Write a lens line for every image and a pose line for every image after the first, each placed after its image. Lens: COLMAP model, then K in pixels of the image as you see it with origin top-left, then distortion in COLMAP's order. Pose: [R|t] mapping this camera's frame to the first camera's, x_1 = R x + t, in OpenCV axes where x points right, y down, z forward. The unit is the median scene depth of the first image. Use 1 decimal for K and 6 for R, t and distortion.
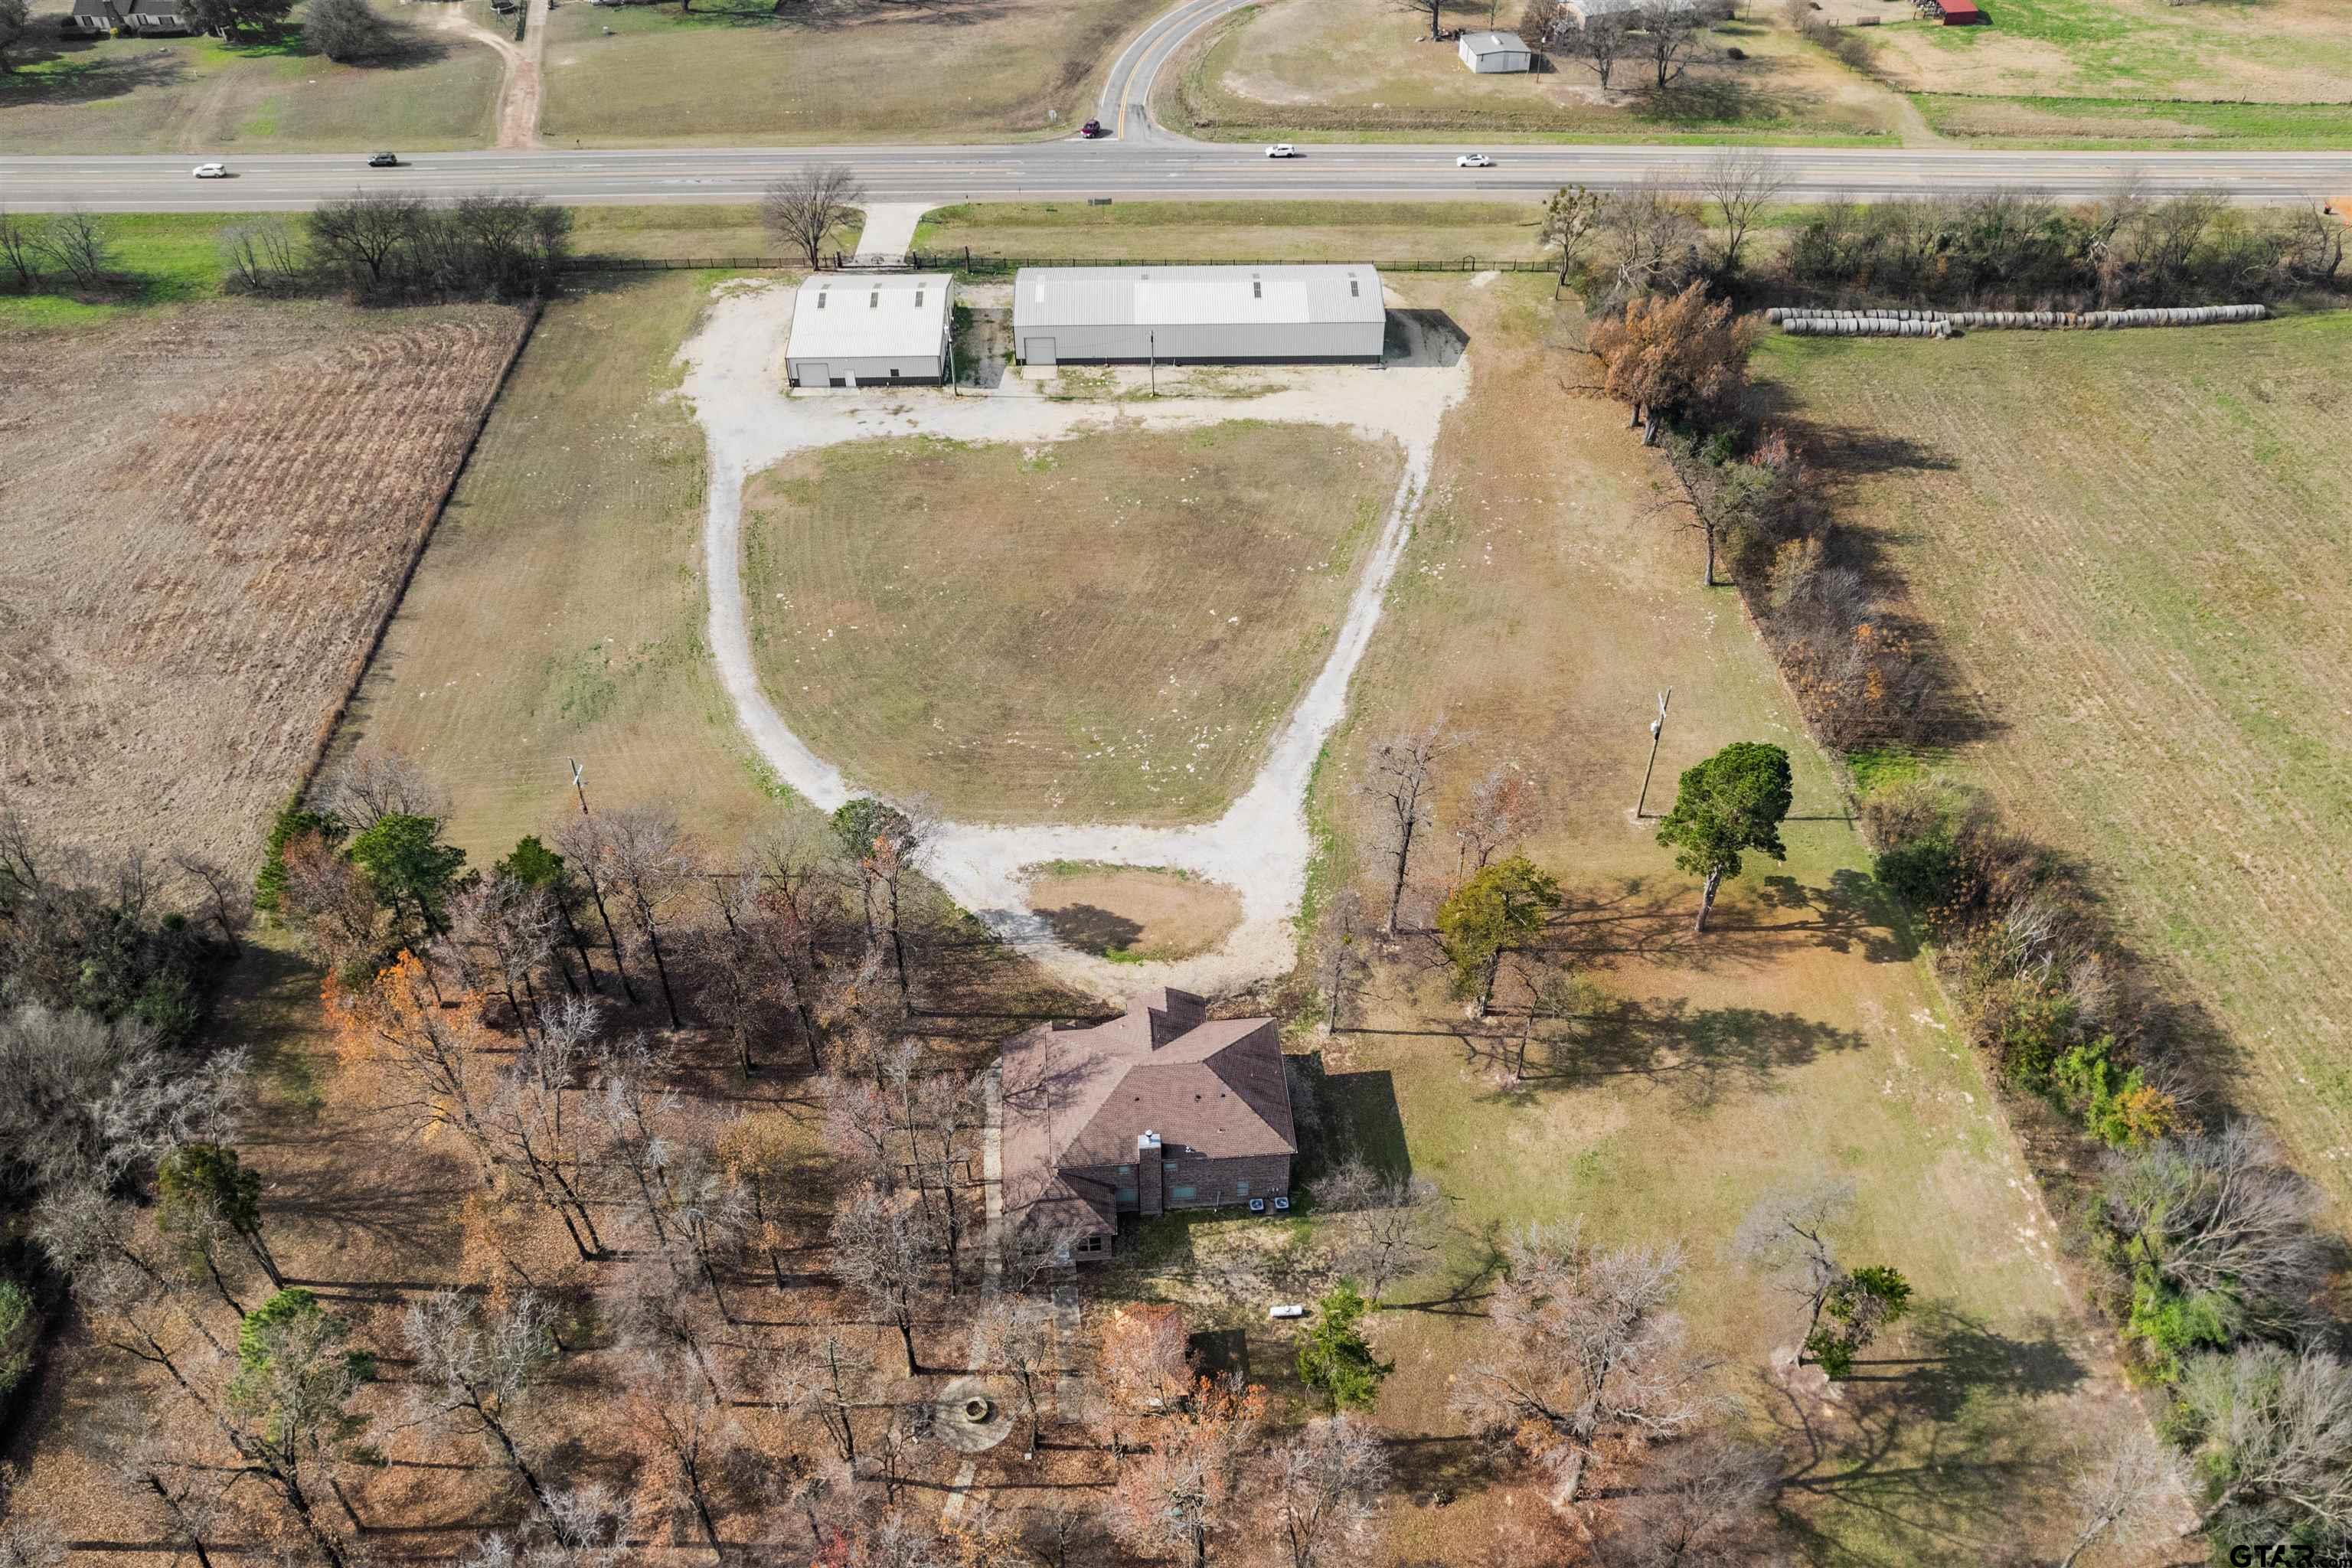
lens RADIAL K [[1796.3, 0, 1178.2], [0, 1796.3, 791.8], [0, 0, 1]] dist [-0.056207, 0.022096]
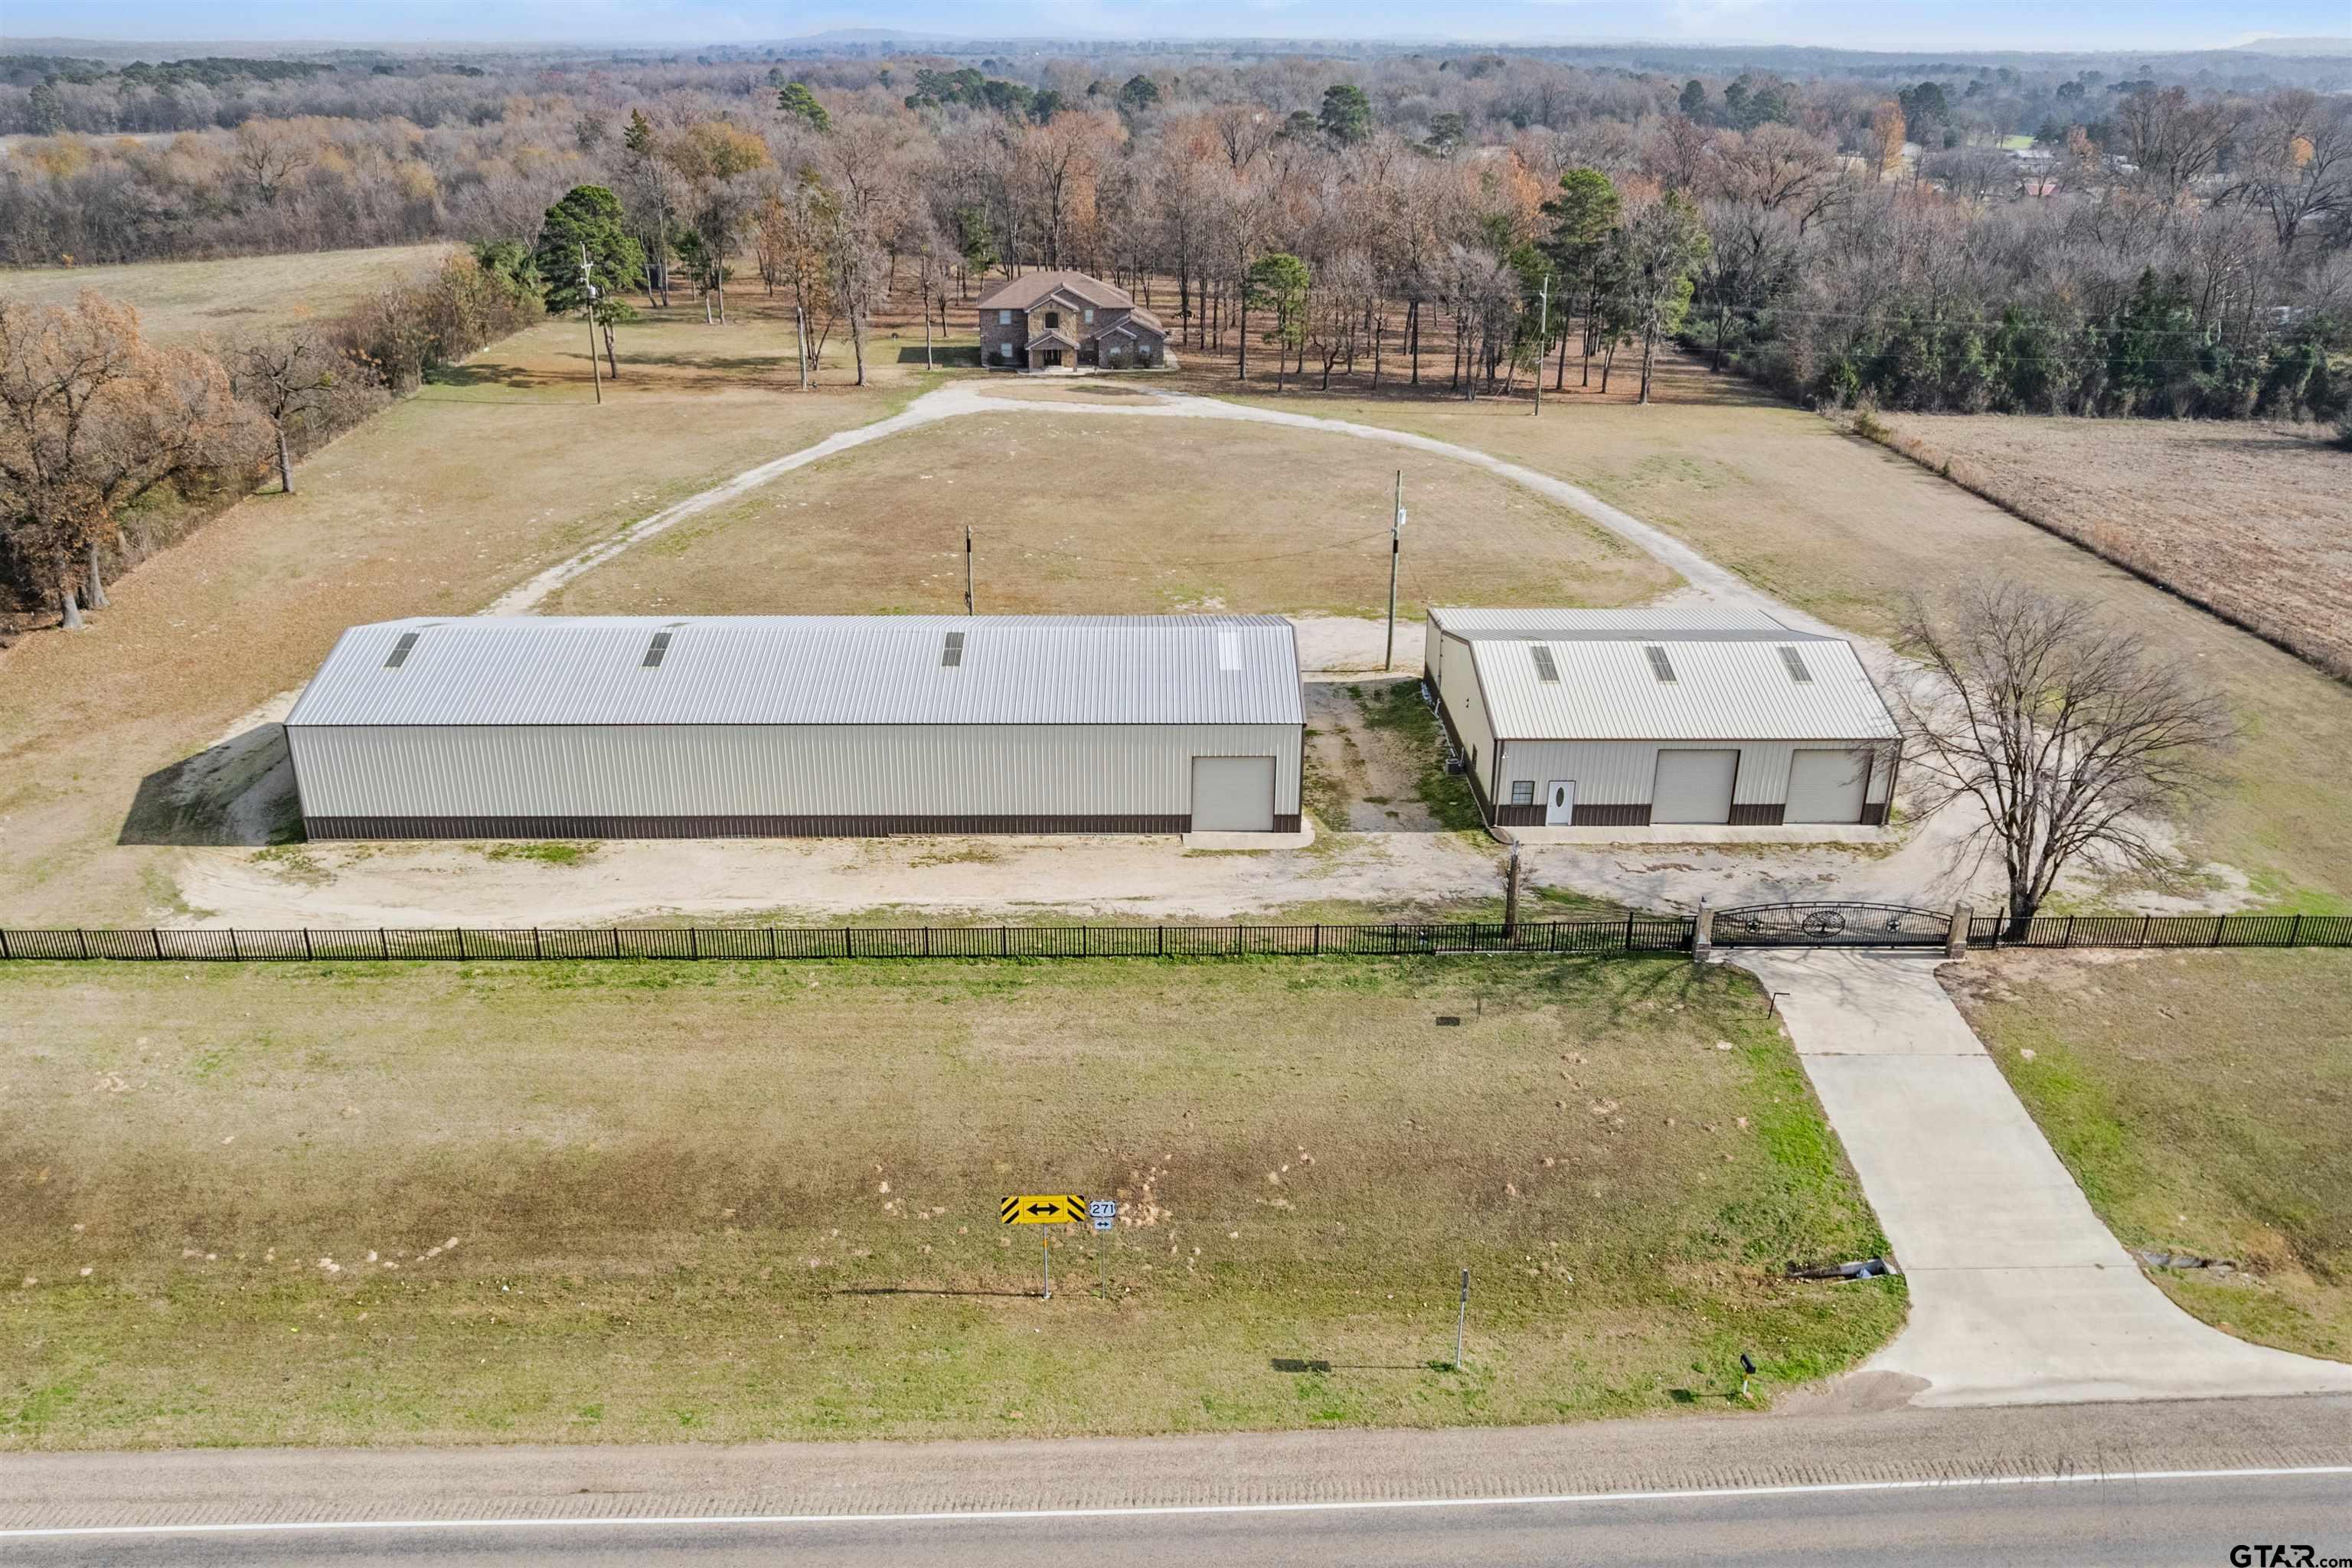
lens RADIAL K [[1796.3, 0, 1179.1], [0, 1796.3, 783.3], [0, 0, 1]] dist [-0.056207, 0.022096]
pose [[-0.999988, -0.004092, -0.002540, -0.070919], [-0.004036, 0.424113, 0.905600, -0.672494], [-0.002629, 0.905600, -0.424125, 1.291431]]
